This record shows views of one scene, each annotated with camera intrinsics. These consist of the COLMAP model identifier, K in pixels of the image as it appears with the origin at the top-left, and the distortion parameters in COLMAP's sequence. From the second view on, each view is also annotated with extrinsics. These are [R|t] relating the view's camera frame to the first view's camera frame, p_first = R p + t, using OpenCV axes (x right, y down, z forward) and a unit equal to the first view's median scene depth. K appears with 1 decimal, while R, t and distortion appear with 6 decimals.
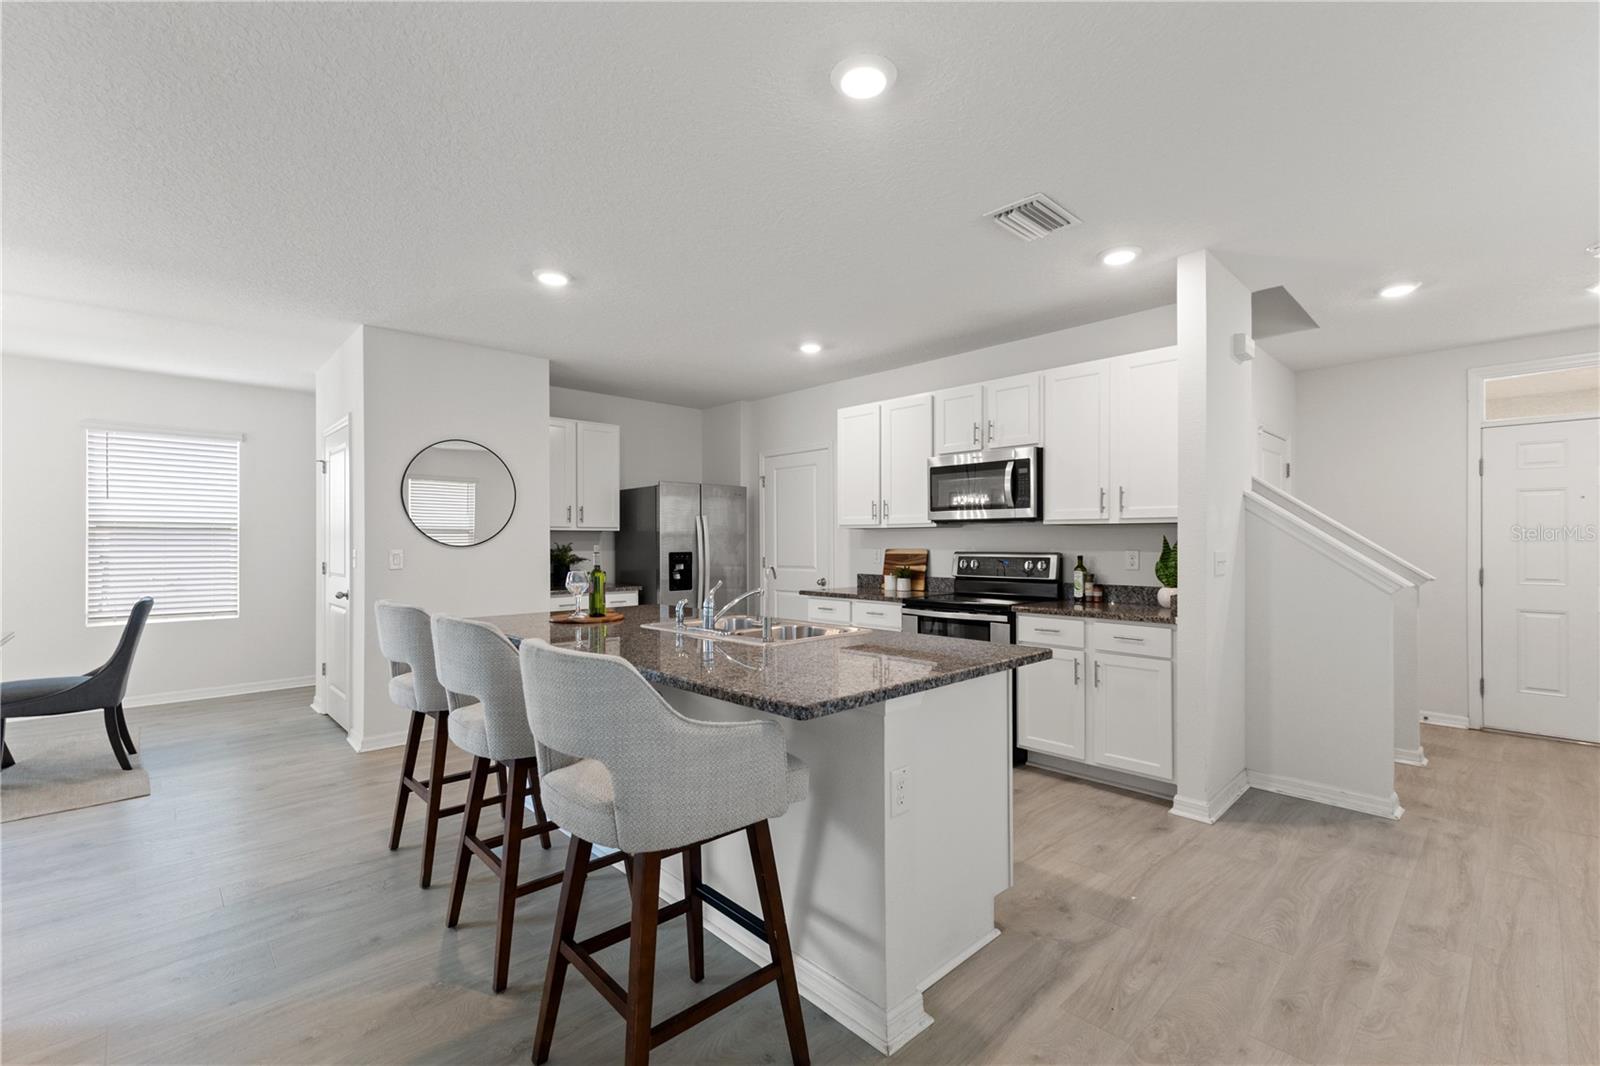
lens RADIAL K [[690.1, 0, 812.3], [0, 690.1, 539.7], [0, 0, 1]] dist [0.010688, -0.000682]
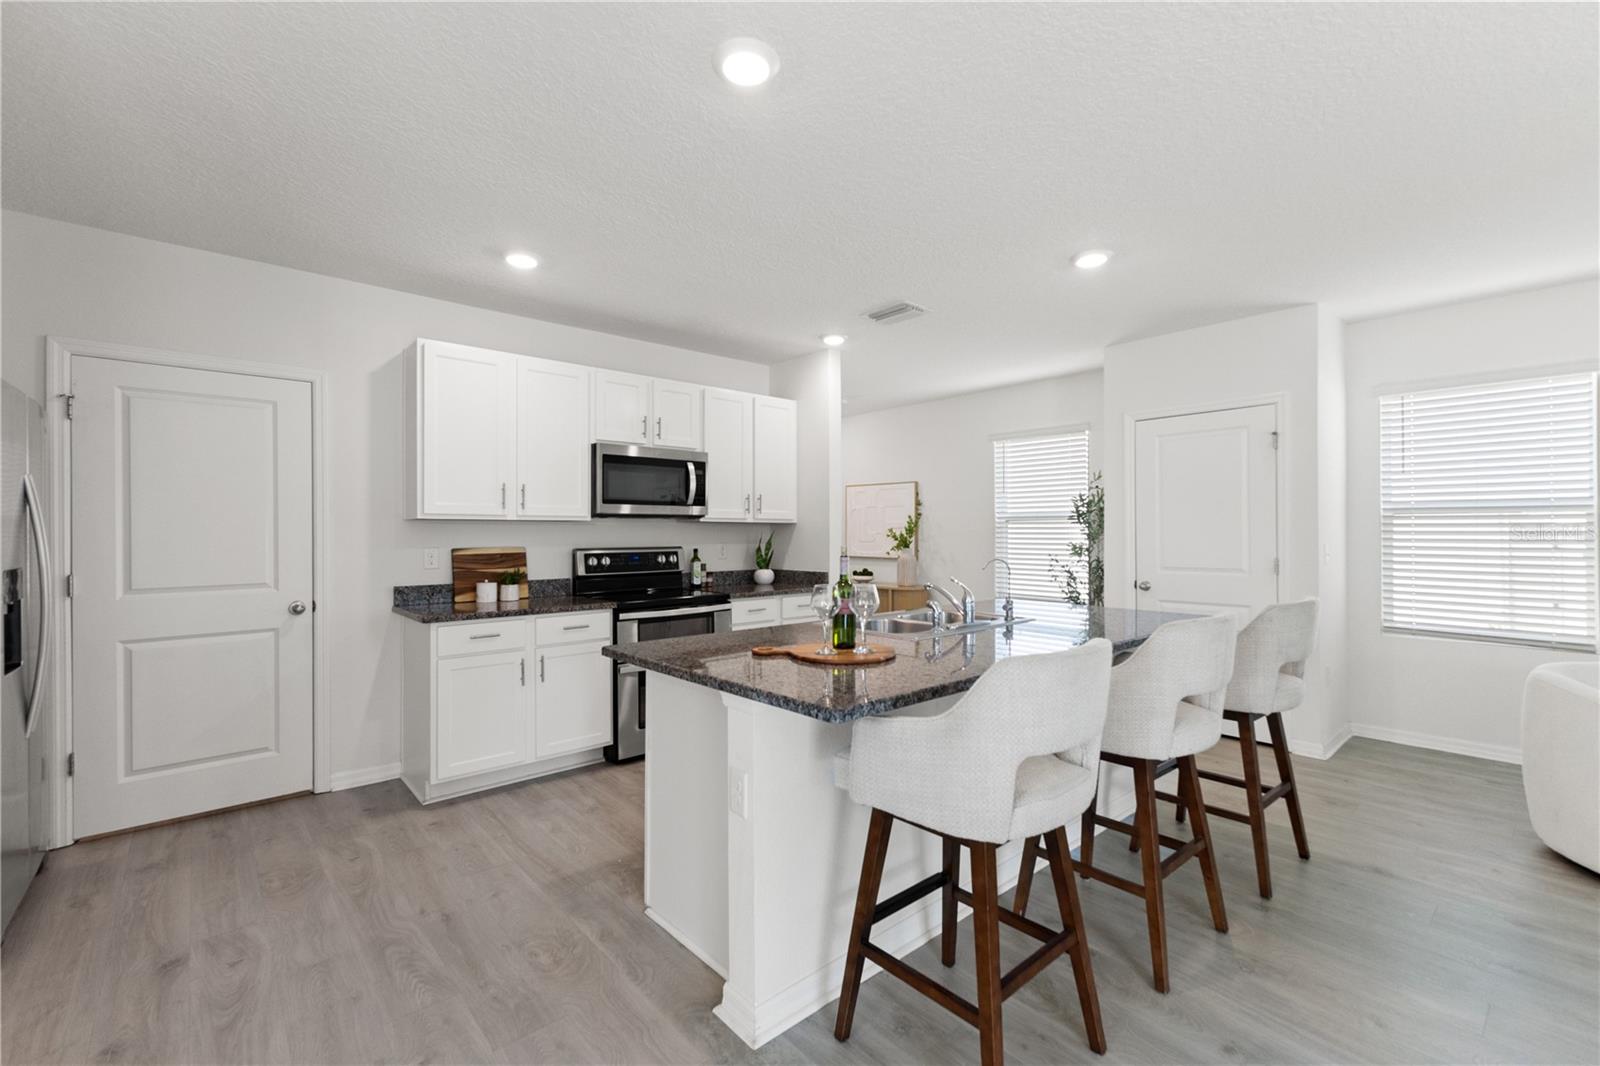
lens RADIAL K [[690.1, 0, 803.2], [0, 690.1, 527.7], [0, 0, 1]] dist [0.010688, -0.000682]
pose [[0.051493, 0.008834, 0.998634, -0.734804], [-0.000215, 0.999961, -0.008834, -0.001945], [-0.998673, 0.000240, 0.051493, 0.733494]]
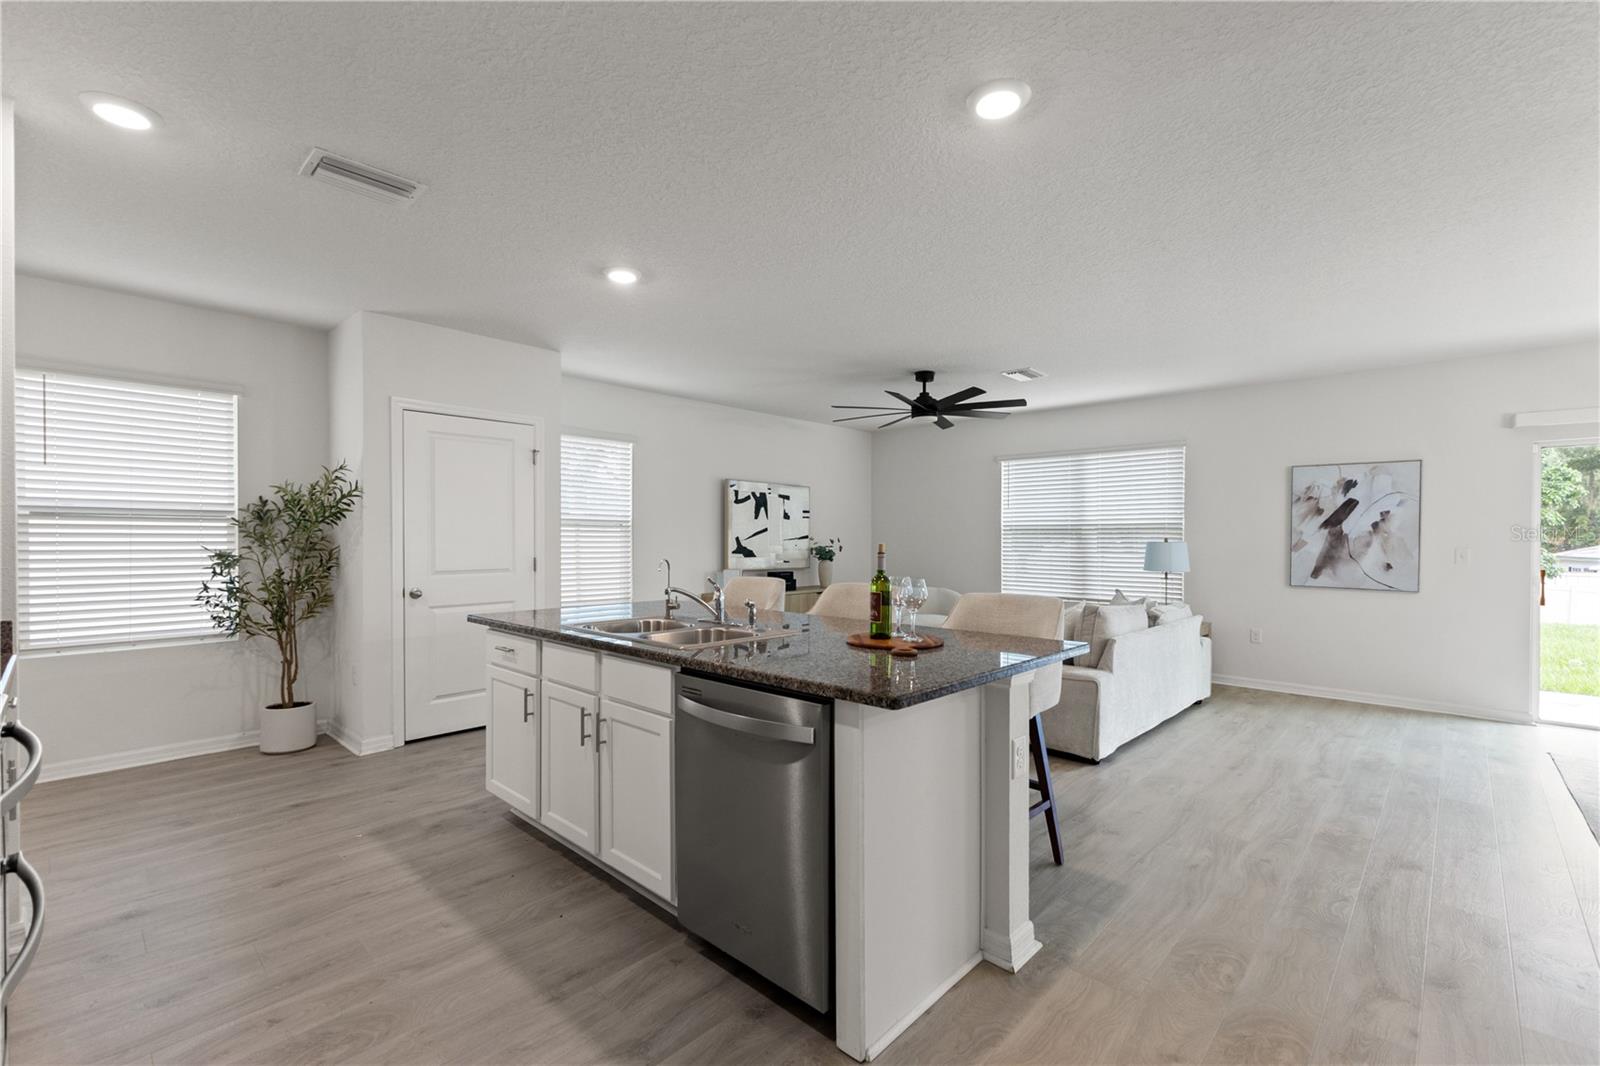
lens RADIAL K [[690.1, 0, 813.5], [0, 690.1, 546.2], [0, 0, 1]] dist [0.010688, -0.000682]
pose [[-0.998556, -0.000026, -0.053712, -0.144011], [-0.000423, 0.999973, 0.007371, 0.004272], [0.053710, 0.007383, -0.998529, 1.268260]]
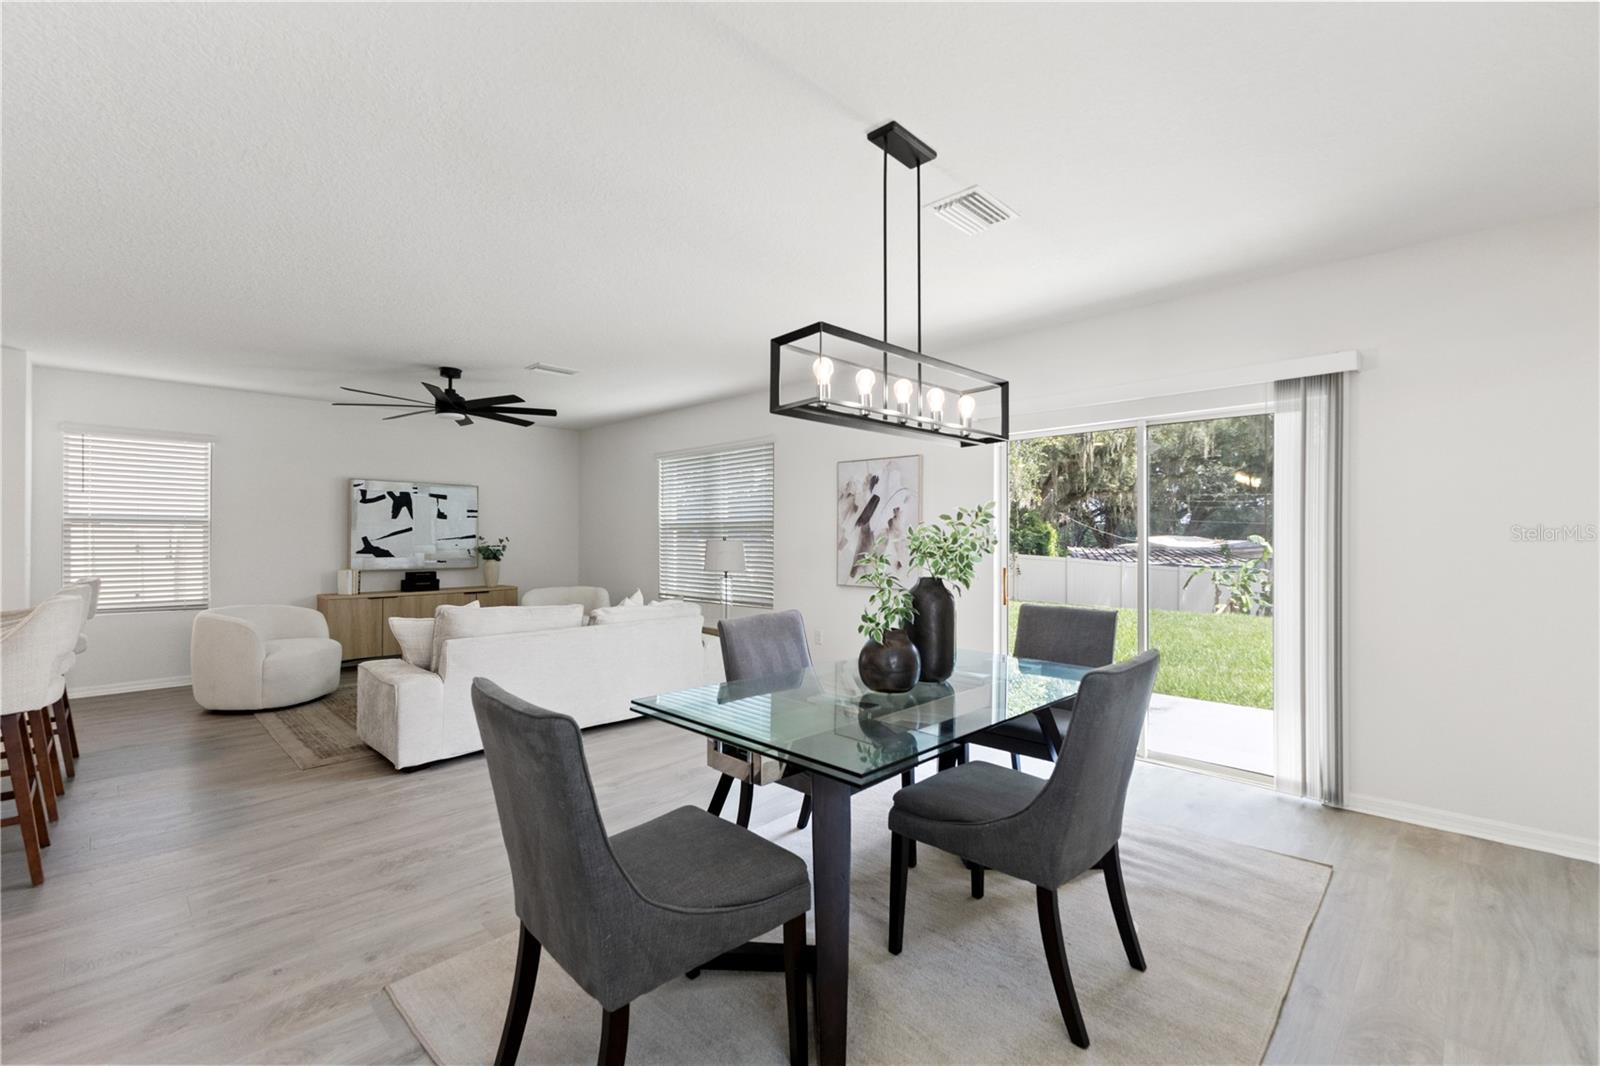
lens RADIAL K [[690.1, 0, 807.3], [0, 690.1, 529.1], [0, 0, 1]] dist [0.010688, -0.000682]
pose [[-0.999639, 0.003308, -0.026682, -1.034909], [0.003727, 0.999870, -0.015662, 0.005620], [0.026626, -0.015755, -0.999521, 1.273916]]
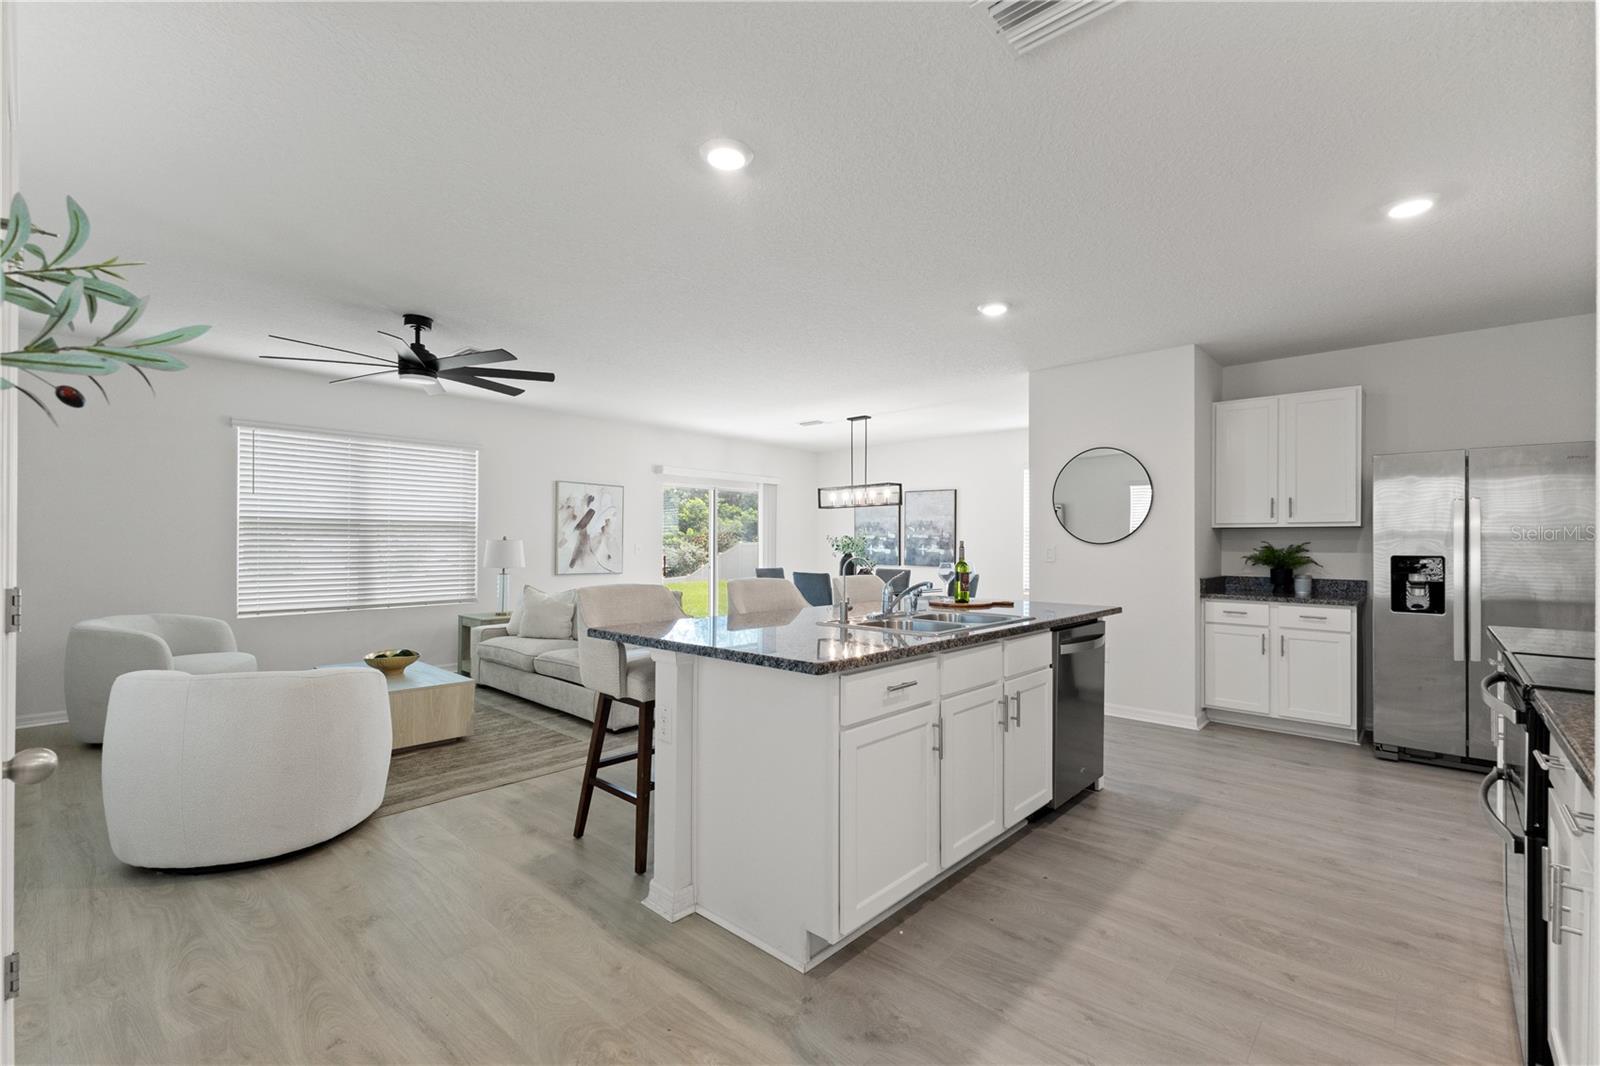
lens RADIAL K [[690.1, 0, 804.0], [0, 690.1, 538.1], [0, 0, 1]] dist [0.010688, -0.000682]
pose [[0.065860, -0.006379, -0.997808, 0.595064], [-0.003097, 0.999973, -0.006597, 0.009802], [0.997824, 0.003525, 0.065839, 0.483382]]
